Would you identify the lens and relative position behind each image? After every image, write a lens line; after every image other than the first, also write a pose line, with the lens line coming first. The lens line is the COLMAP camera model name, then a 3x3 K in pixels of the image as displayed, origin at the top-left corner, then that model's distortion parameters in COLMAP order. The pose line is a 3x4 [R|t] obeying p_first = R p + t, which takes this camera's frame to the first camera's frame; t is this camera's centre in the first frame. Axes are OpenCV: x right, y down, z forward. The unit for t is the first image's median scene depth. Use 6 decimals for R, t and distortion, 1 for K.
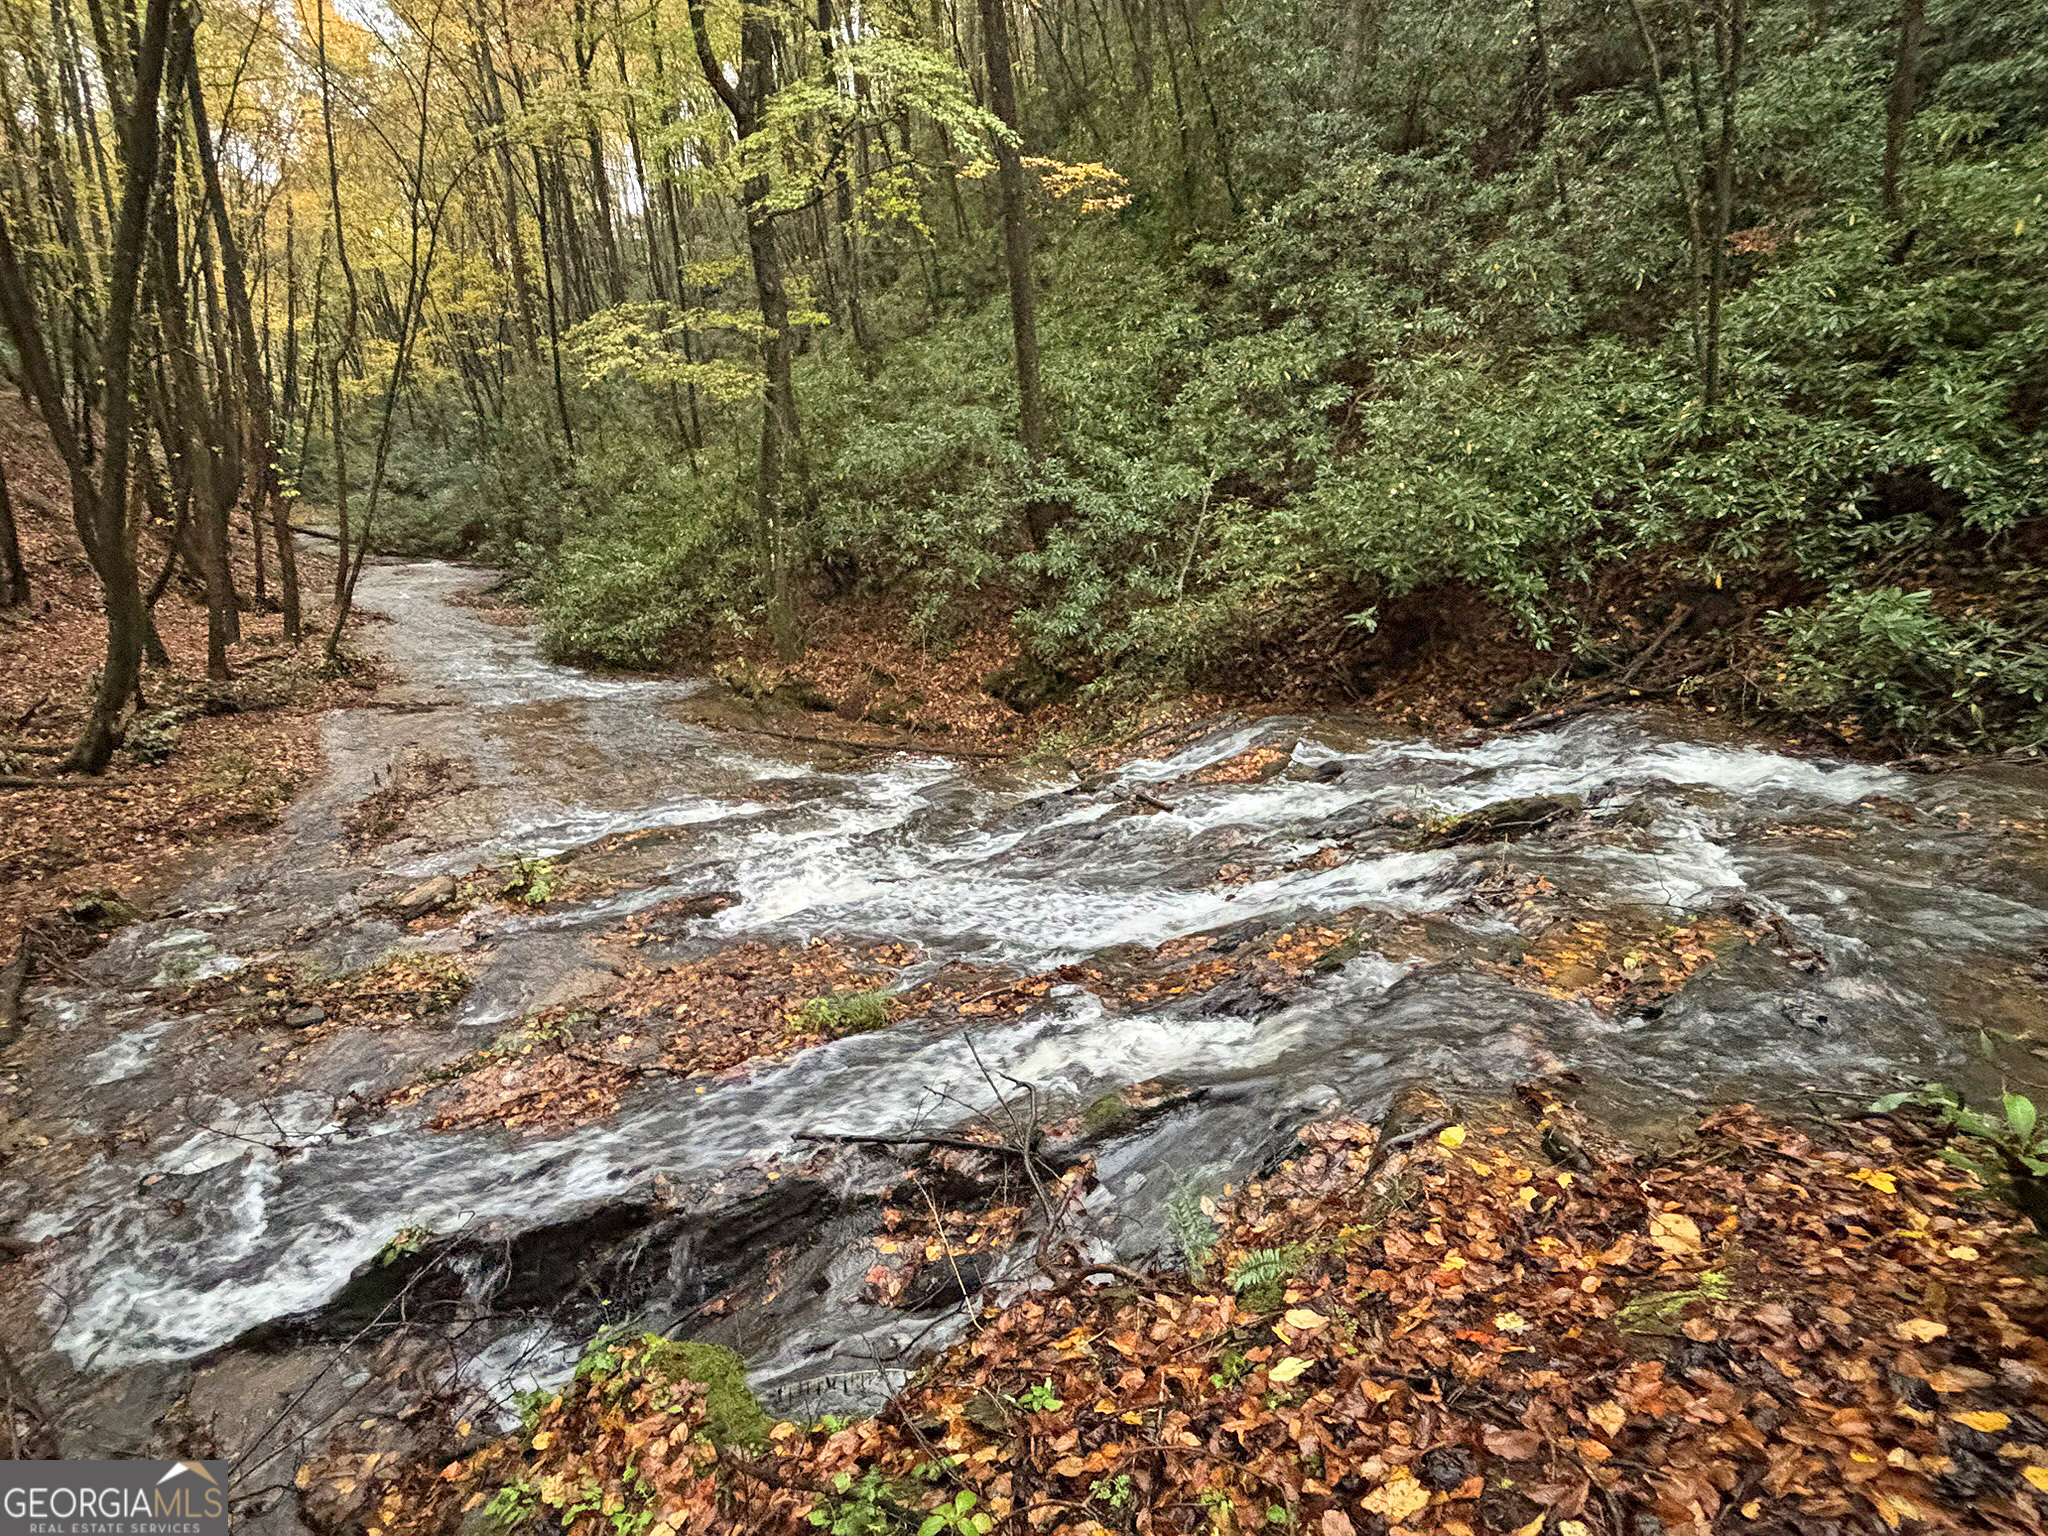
lens RADIAL K [[1044.7, 0, 1024.5], [0, 1044.7, 771.0], [0, 0, 1]] dist [-0.000812, -0.005140]
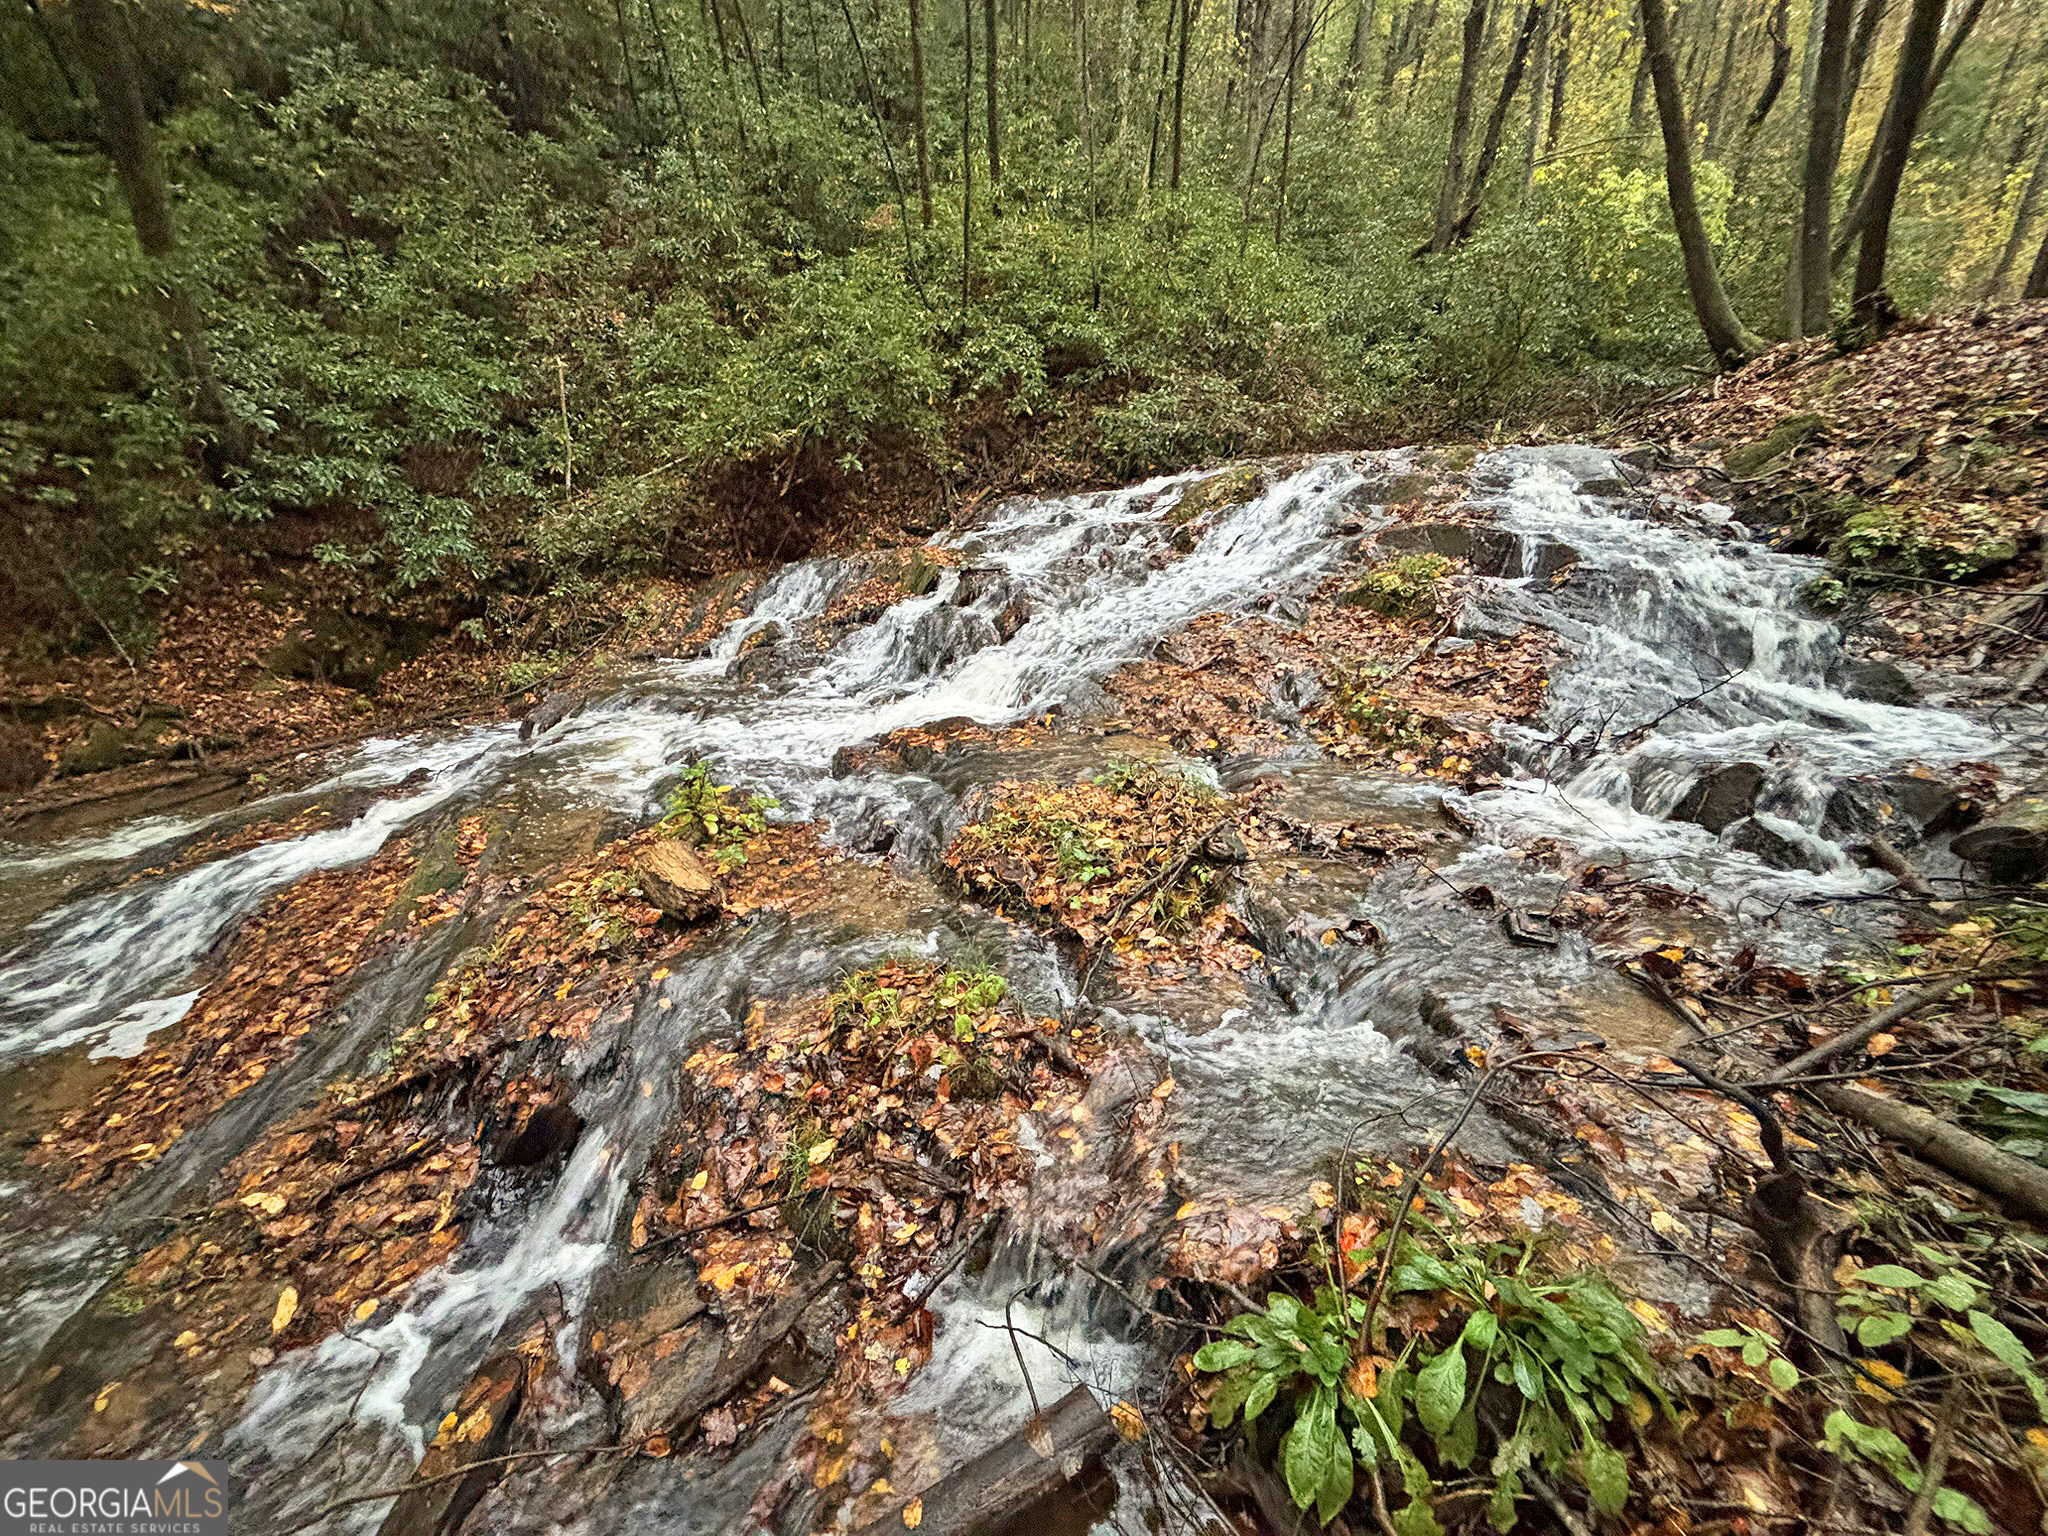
lens RADIAL K [[829.3, 0, 1024.7], [0, 829.3, 766.8], [0, 0, 1]] dist [-0.004062, 0.000987]
pose [[0.316541, -0.346879, 0.882880, -0.581831], [0.325368, 0.913979, 0.242443, 0.016123], [-0.891032, 0.210517, 0.402175, 0.453851]]
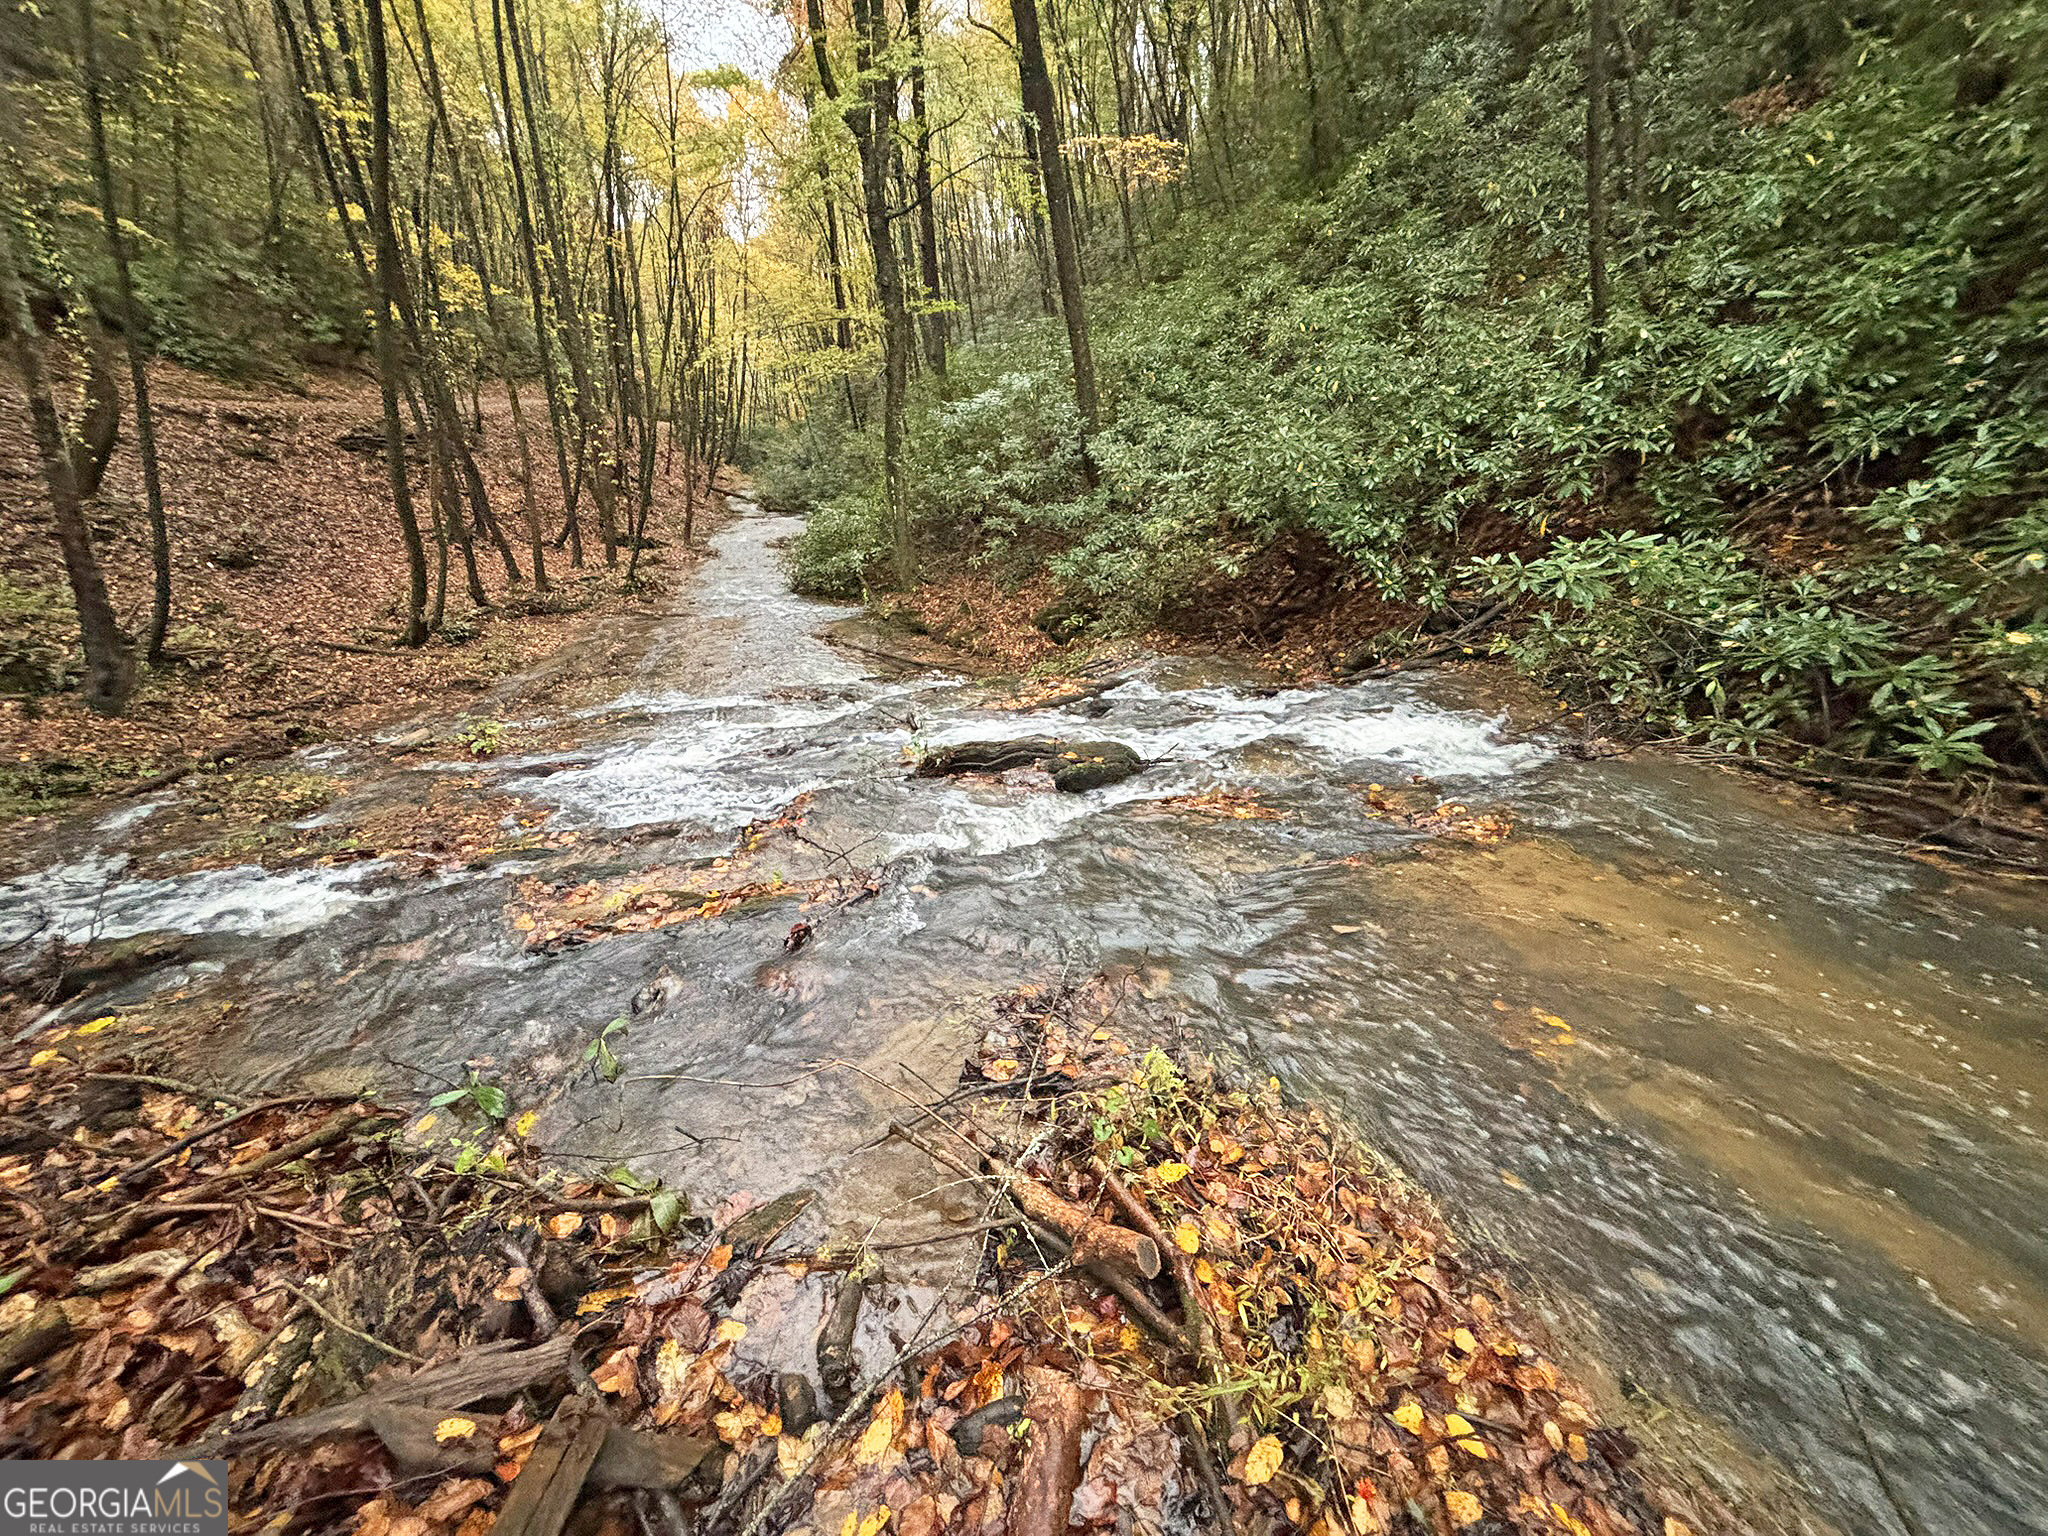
lens RADIAL K [[828.6, 0, 1019.2], [0, 828.6, 766.8], [0, 0, 1]] dist [-0.003864, 0.000595]
pose [[0.938029, 0.104266, -0.330500, 0.392924], [-0.073711, 0.991873, 0.103707, -0.016387], [0.338627, -0.072918, 0.938091, 0.142813]]
